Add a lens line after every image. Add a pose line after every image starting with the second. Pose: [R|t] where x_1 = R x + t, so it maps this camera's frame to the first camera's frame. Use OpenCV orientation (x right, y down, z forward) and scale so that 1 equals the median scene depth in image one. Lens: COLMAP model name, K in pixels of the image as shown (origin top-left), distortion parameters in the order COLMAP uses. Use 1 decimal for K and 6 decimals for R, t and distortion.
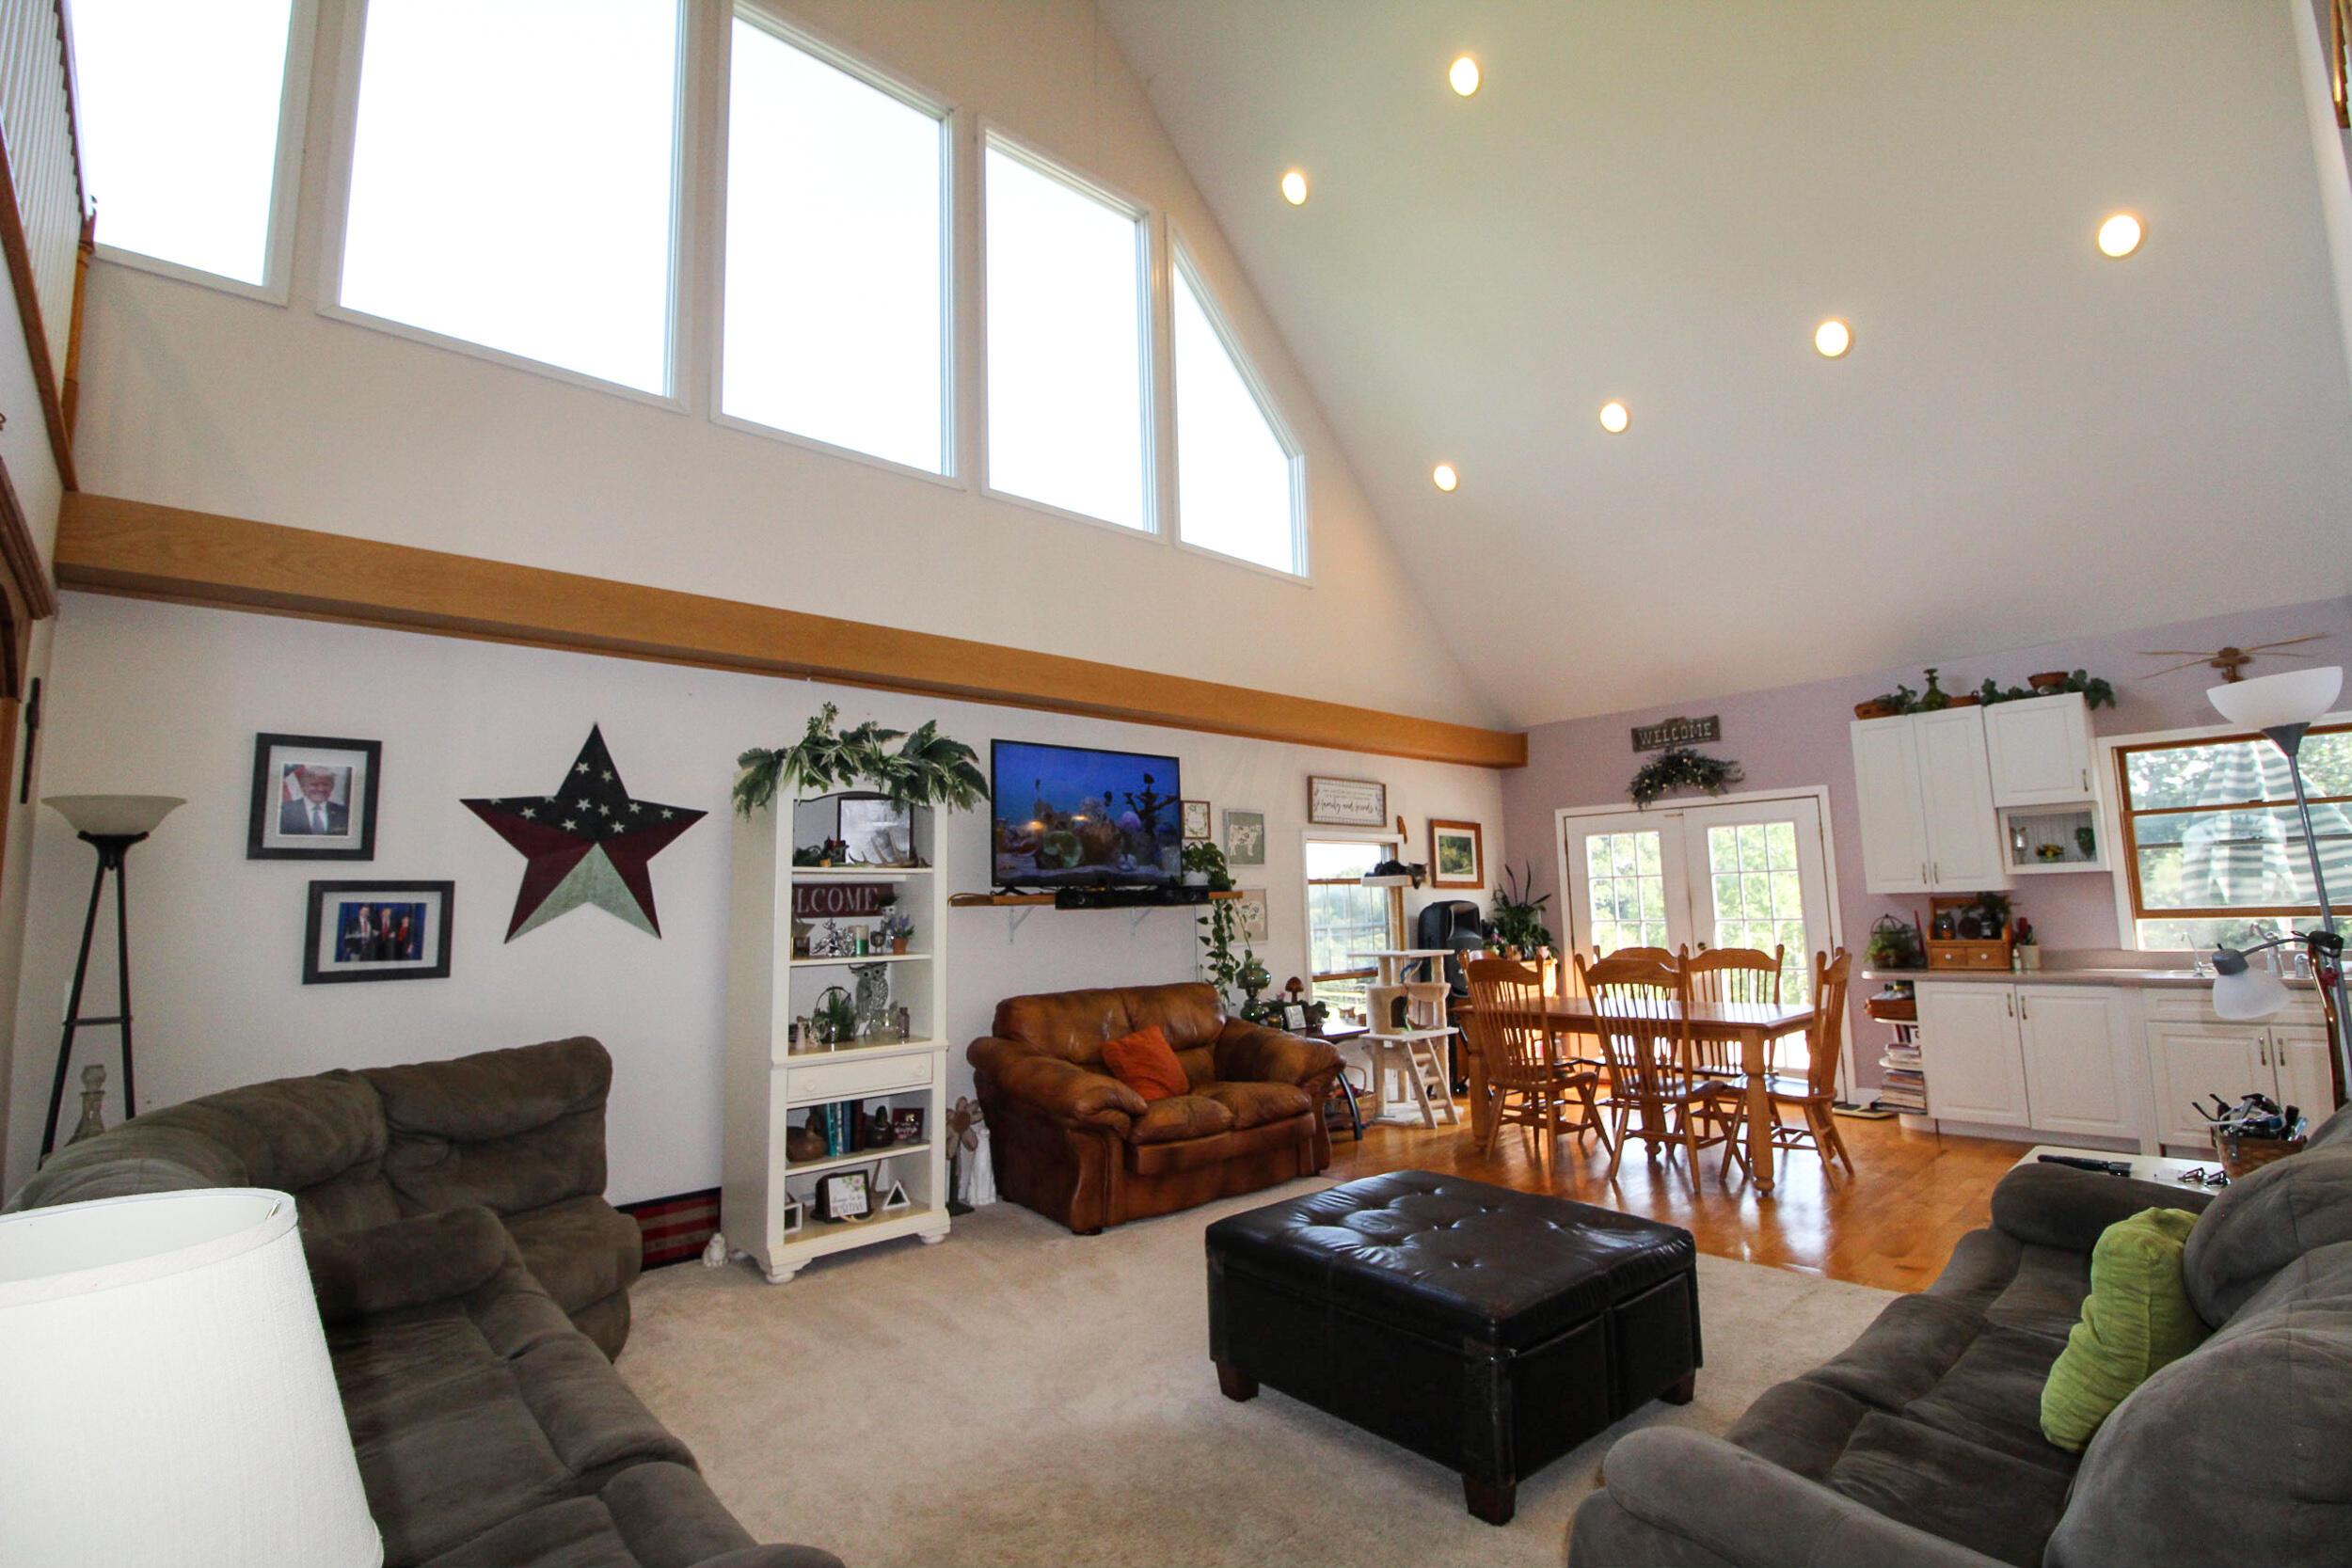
lens RADIAL K [[1090.0, 0, 1163.4], [0, 1090.0, 771.8], [0, 0, 1]] dist [-0.003857, -0.010420]
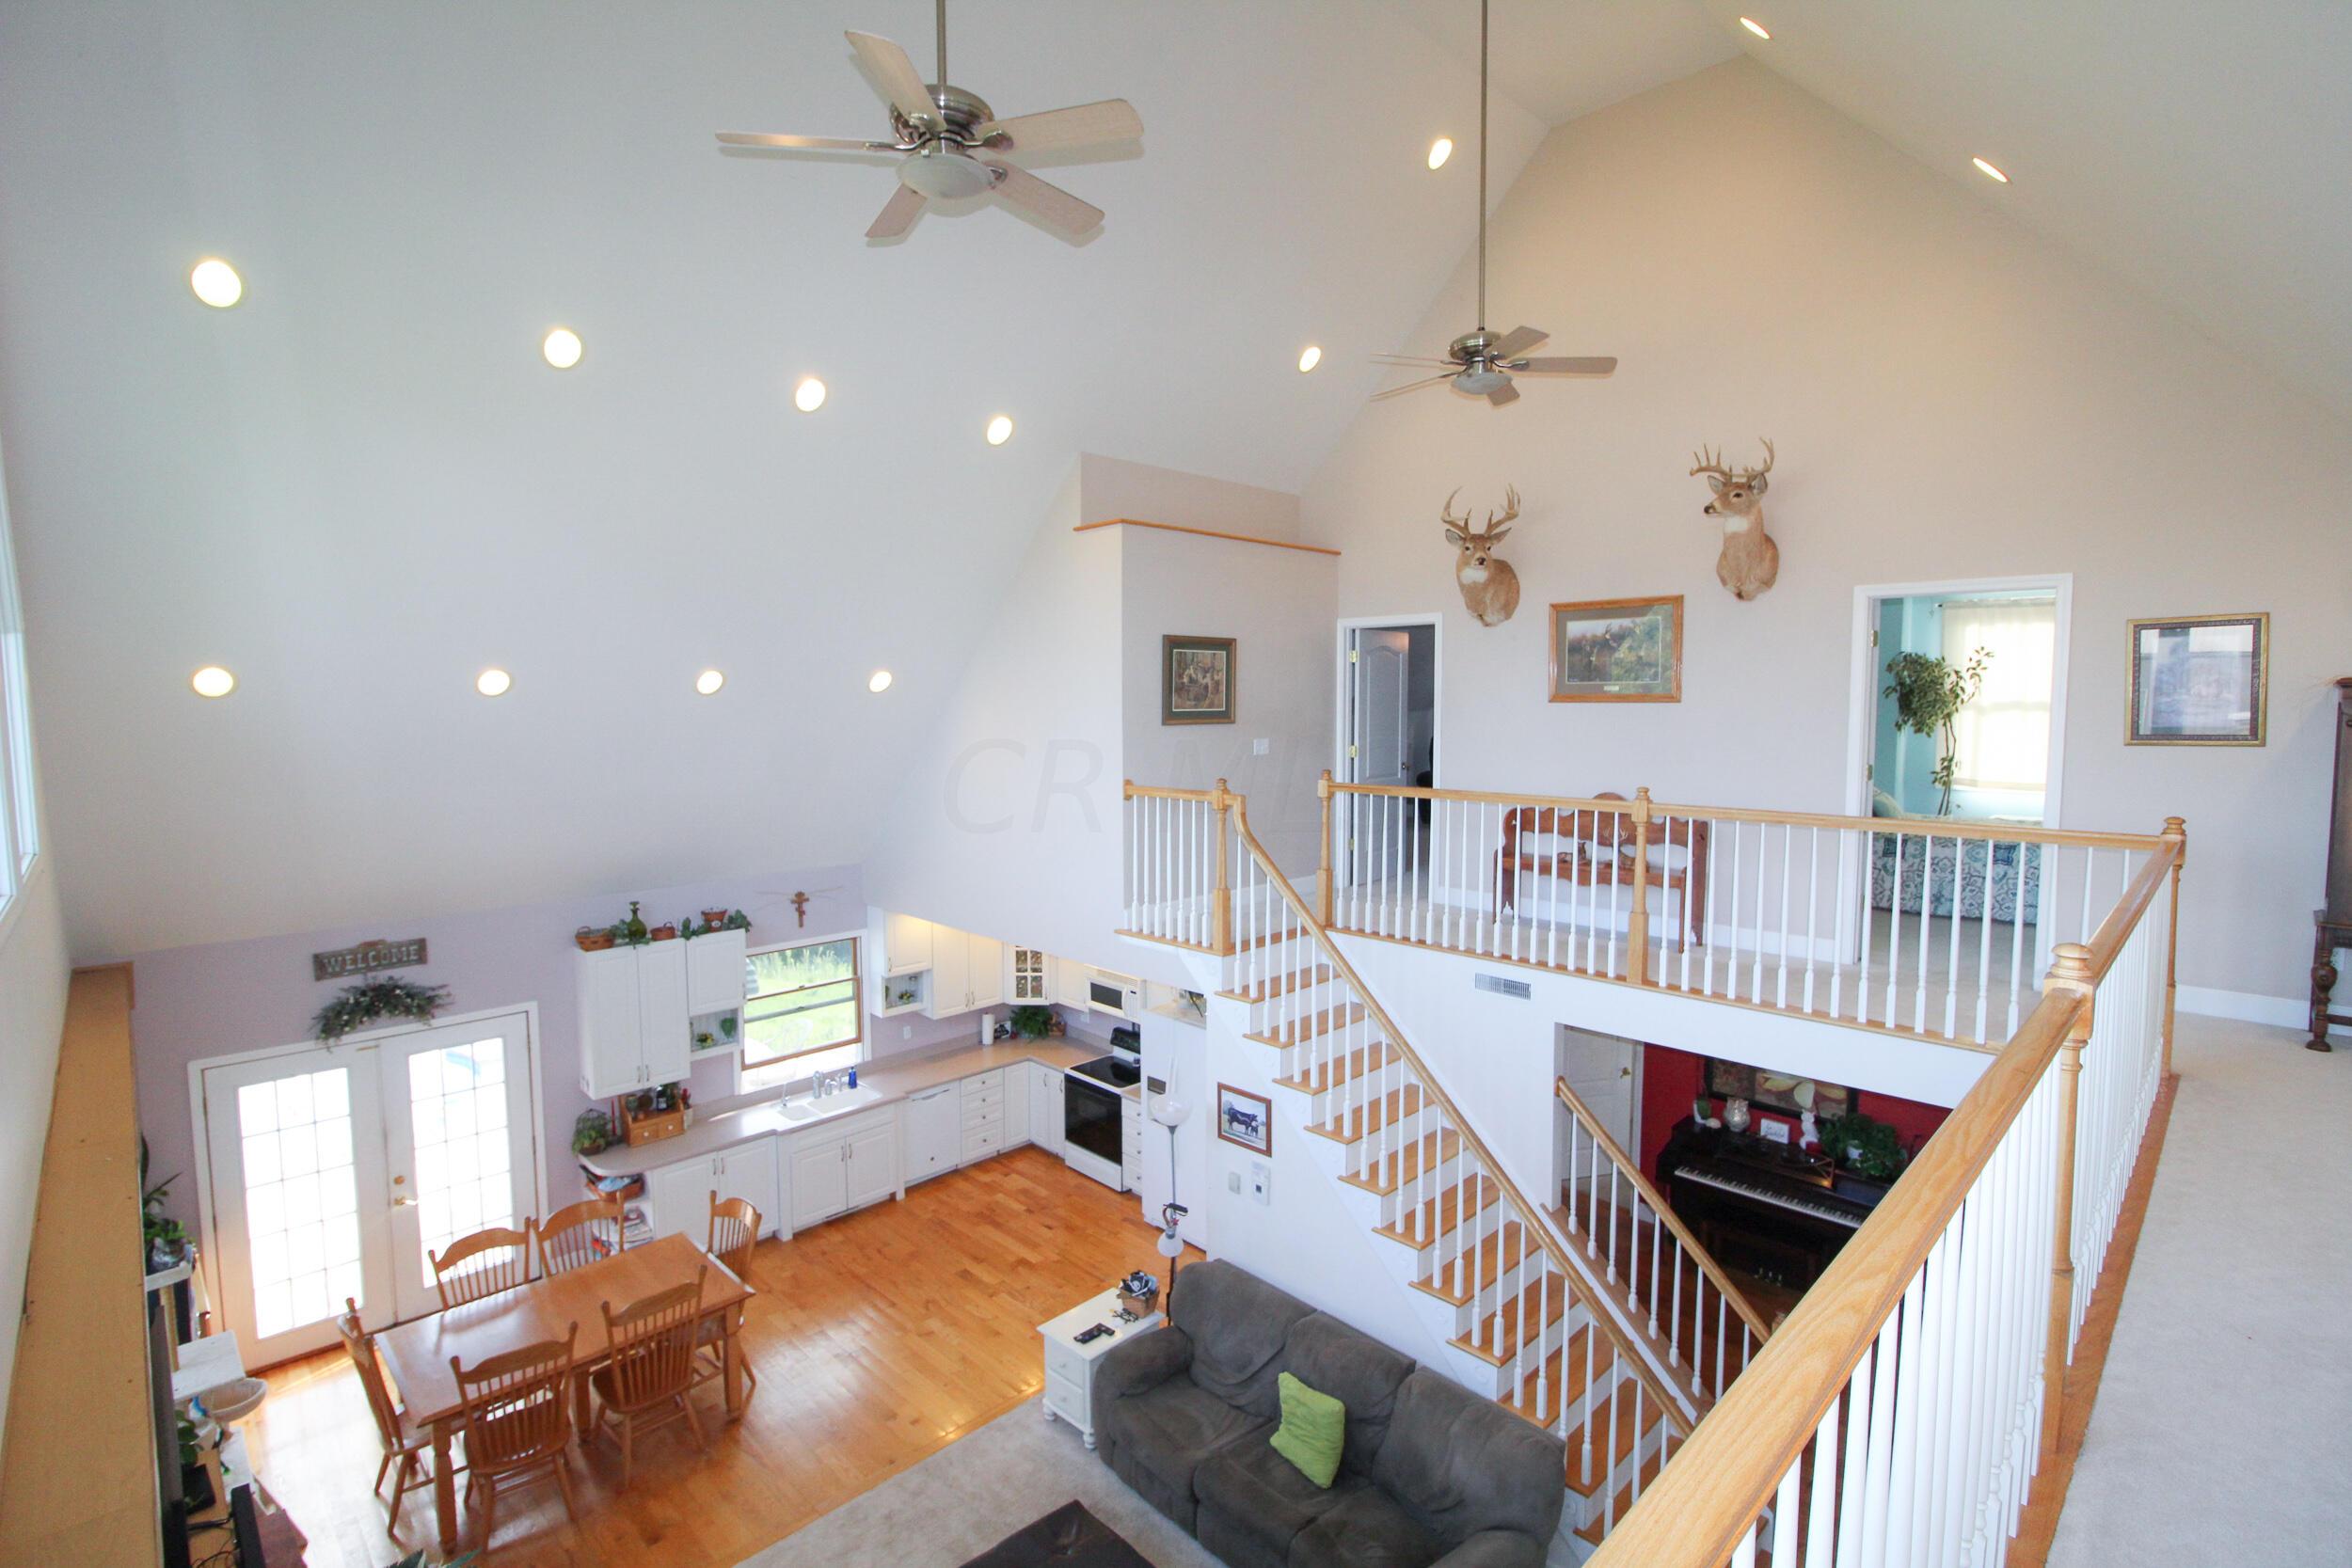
lens RADIAL K [[1090.0, 0, 1163.4], [0, 1090.0, 771.8], [0, 0, 1]] dist [-0.003857, -0.010420]
pose [[-0.052597, -0.043085, 0.997686, -0.472680], [-0.121906, 0.991874, 0.036407, -0.310794], [-0.991147, -0.119709, -0.057422, 0.427394]]
